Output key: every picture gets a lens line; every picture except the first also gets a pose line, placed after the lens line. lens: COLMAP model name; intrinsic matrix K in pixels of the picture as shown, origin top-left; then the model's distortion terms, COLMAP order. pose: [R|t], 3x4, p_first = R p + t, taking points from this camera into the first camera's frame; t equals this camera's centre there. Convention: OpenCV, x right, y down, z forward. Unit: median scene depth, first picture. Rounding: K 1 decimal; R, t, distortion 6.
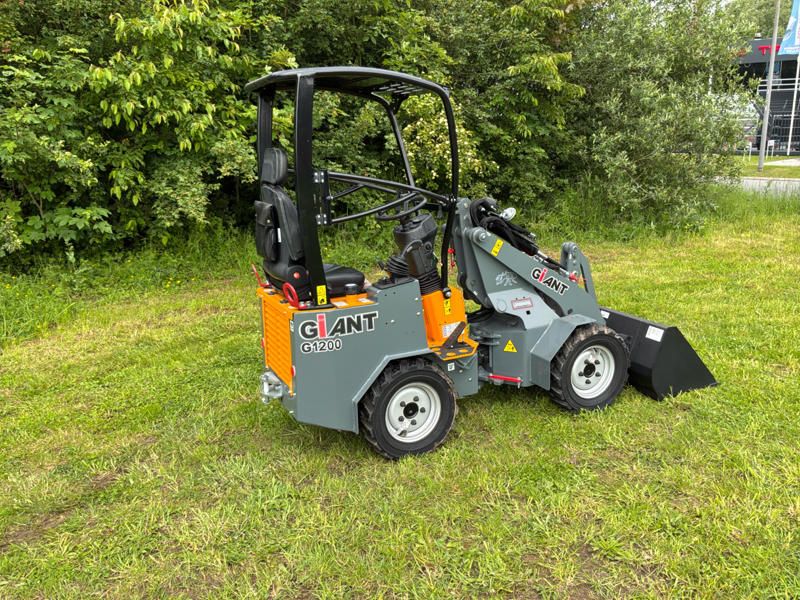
lens RADIAL K [[660.5, 0, 393.4], [0, 660.5, 295.6], [0, 0, 1]] dist [0.088644, -0.144908]
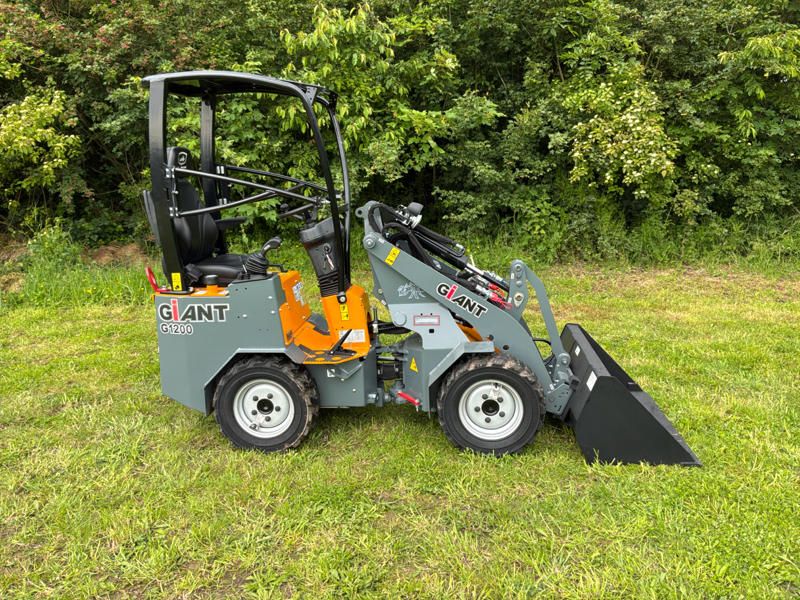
lens RADIAL K [[660.5, 0, 397.6], [0, 660.5, 296.4], [0, 0, 1]] dist [0.088644, -0.144908]
pose [[0.861284, 0.119893, -0.493776, 0.343391], [-0.119225, 0.992319, 0.032982, -0.026010], [0.493938, 0.030464, 0.868963, 0.105881]]
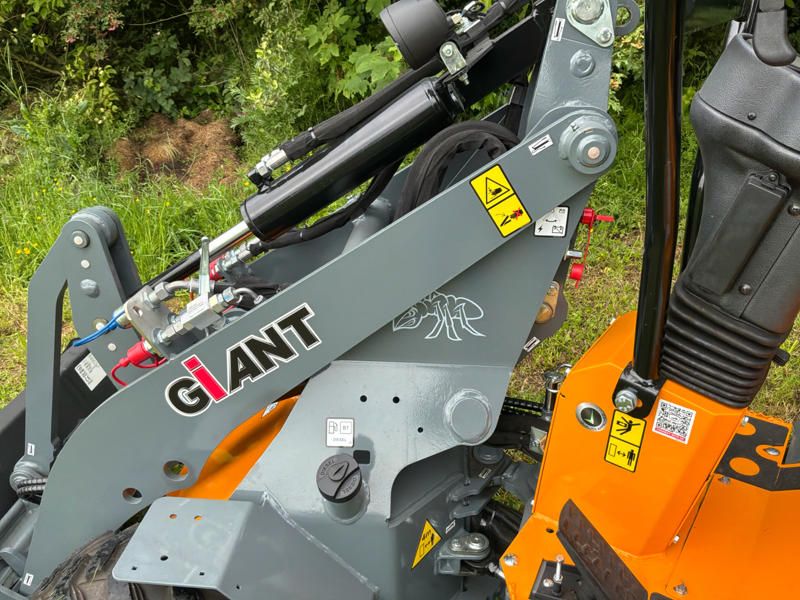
lens RADIAL K [[660.5, 0, 393.1], [0, 660.5, 296.7], [0, 0, 1]] dist [0.088644, -0.144908]
pose [[0.584746, 0.353651, -0.730071, -0.052304], [-0.157544, 0.932343, 0.325448, -0.108591], [0.795771, -0.075286, 0.600899, 0.677833]]
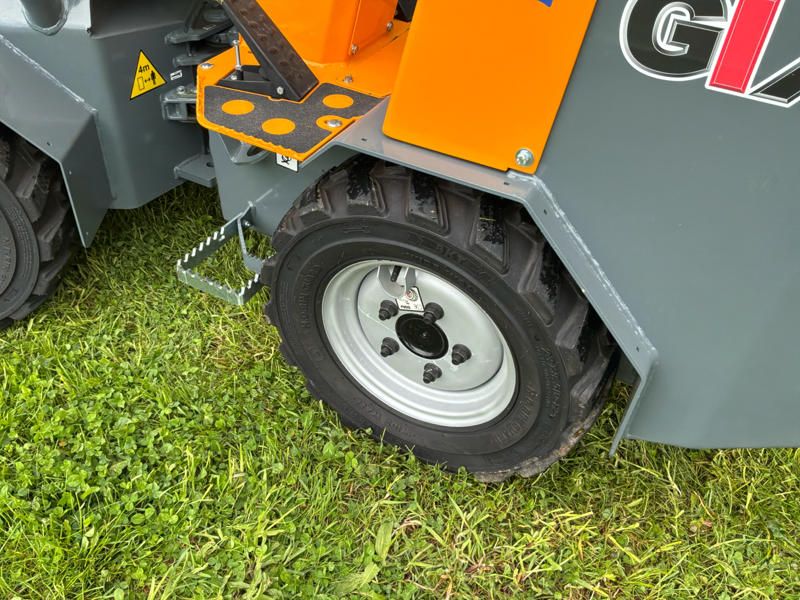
lens RADIAL K [[660.5, 0, 397.5], [0, 660.5, 300.4], [0, 0, 1]] dist [0.088644, -0.144908]
pose [[0.691255, 0.532895, -0.488047, 0.019074], [-0.226404, 0.801105, 0.554050, -0.065393], [0.686228, -0.272494, 0.674417, 0.688859]]
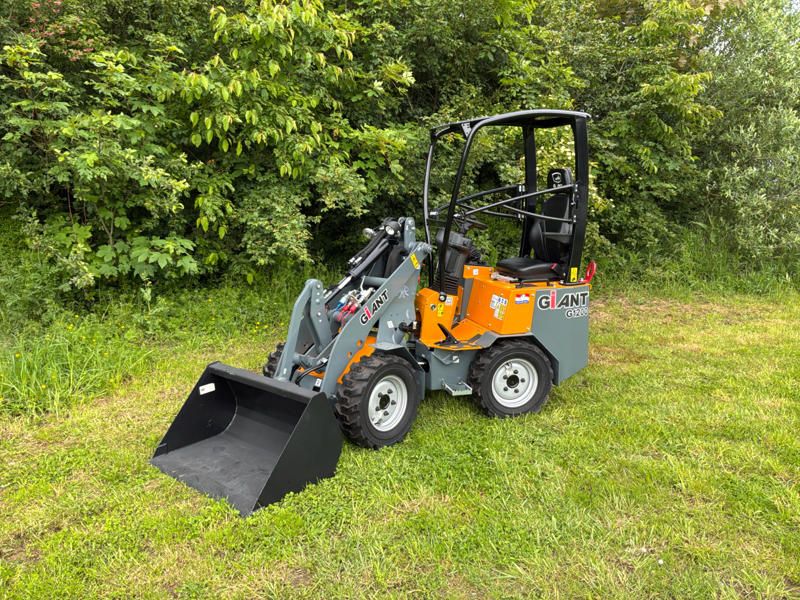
lens RADIAL K [[660.5, 0, 403.1], [0, 660.5, 305.1], [0, 0, 1]] dist [0.088644, -0.144908]
pose [[0.999138, 0.034174, -0.023572, -0.135944], [-0.035162, 0.998462, -0.042868, -0.019483], [0.022071, 0.043660, 0.998803, 0.163506]]
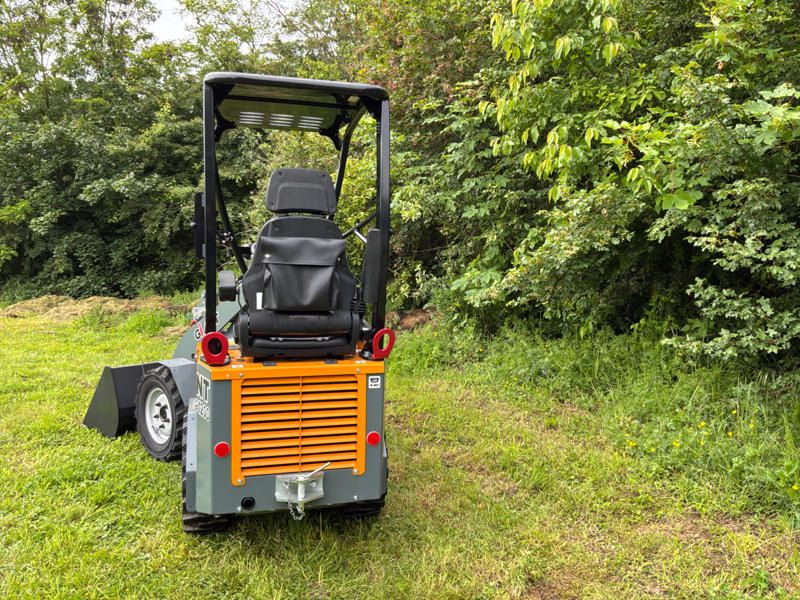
lens RADIAL K [[660.5, 0, 401.5], [0, 660.5, 300.8], [0, 0, 1]] dist [0.088644, -0.144908]
pose [[-0.043449, 0.142887, -0.988785, 0.375350], [-0.247068, 0.957441, 0.149214, -0.188152], [0.968024, 0.250780, -0.006297, 0.897605]]
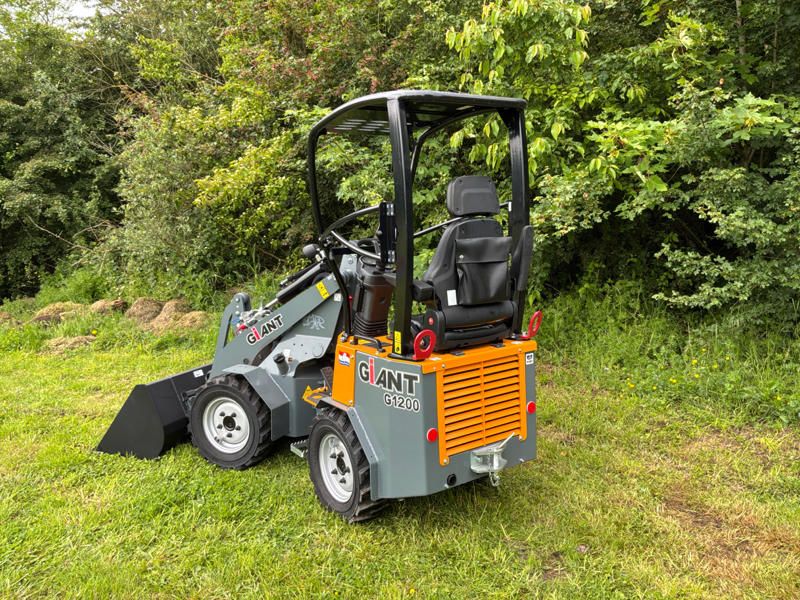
lens RADIAL K [[660.5, 0, 400.9], [0, 660.5, 296.1], [0, 0, 1]] dist [0.088644, -0.144908]
pose [[0.298549, 0.158696, -0.941108, 0.387316], [-0.198106, 0.974906, 0.101550, -0.149975], [0.933607, 0.156121, 0.322496, 0.660296]]
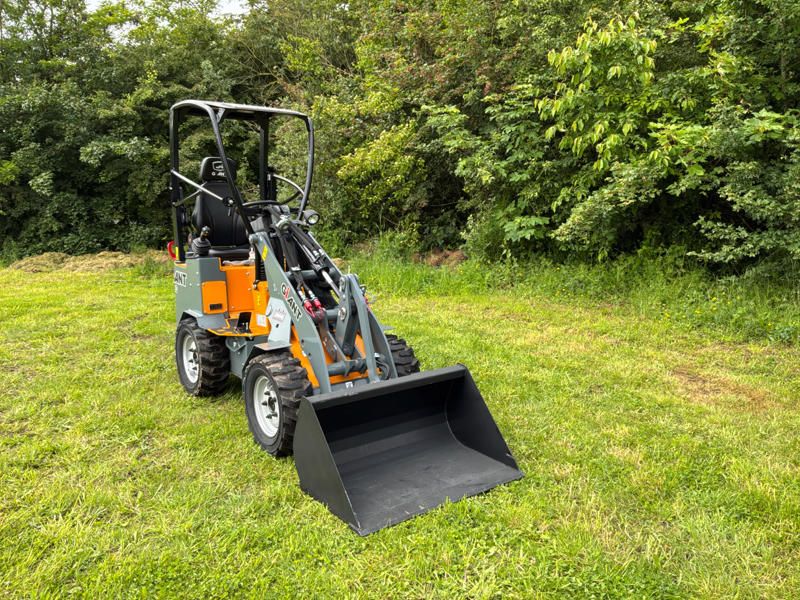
lens RADIAL K [[660.5, 0, 402.7], [0, 660.5, 296.8], [0, 0, 1]] dist [0.088644, -0.144908]
pose [[0.186811, 0.202329, -0.961335, 0.667197], [-0.241743, 0.957939, 0.154638, -0.120656], [0.952188, 0.203508, 0.227865, 0.532828]]
